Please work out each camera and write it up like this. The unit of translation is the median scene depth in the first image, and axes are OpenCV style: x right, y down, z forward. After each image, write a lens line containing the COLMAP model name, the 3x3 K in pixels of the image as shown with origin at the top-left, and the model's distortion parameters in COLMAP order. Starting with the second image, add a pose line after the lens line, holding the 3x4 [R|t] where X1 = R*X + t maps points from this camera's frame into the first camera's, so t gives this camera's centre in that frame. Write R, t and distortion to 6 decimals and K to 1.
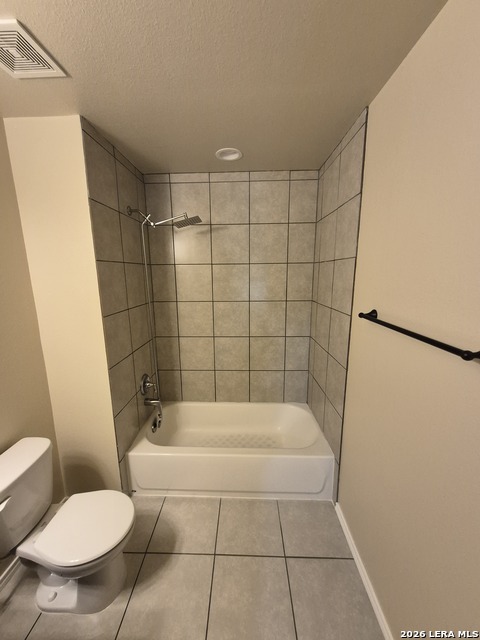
lens RADIAL K [[251.8, 0, 233.8], [0, 251.8, 316.0], [0, 0, 1]] dist [0.011564, -0.001984]
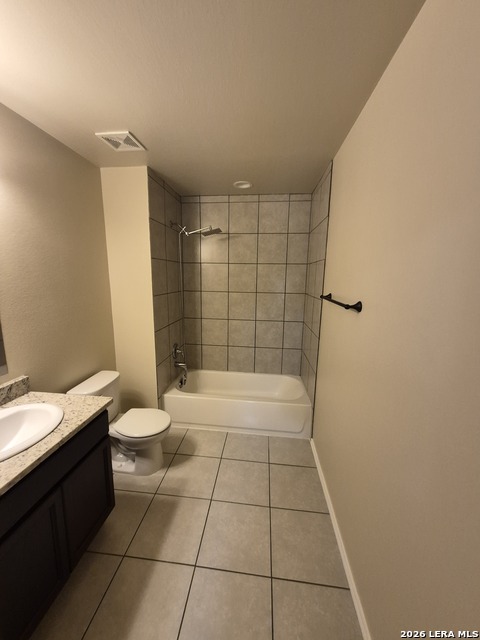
lens RADIAL K [[251.8, 0, 235.0], [0, 251.8, 316.3], [0, 0, 1]] dist [0.011564, -0.001984]
pose [[0.996600, 0.037640, -0.073293, 0.065566], [-0.038431, 0.999217, -0.009423, 0.101481], [0.072881, 0.012208, 0.997266, -0.380319]]
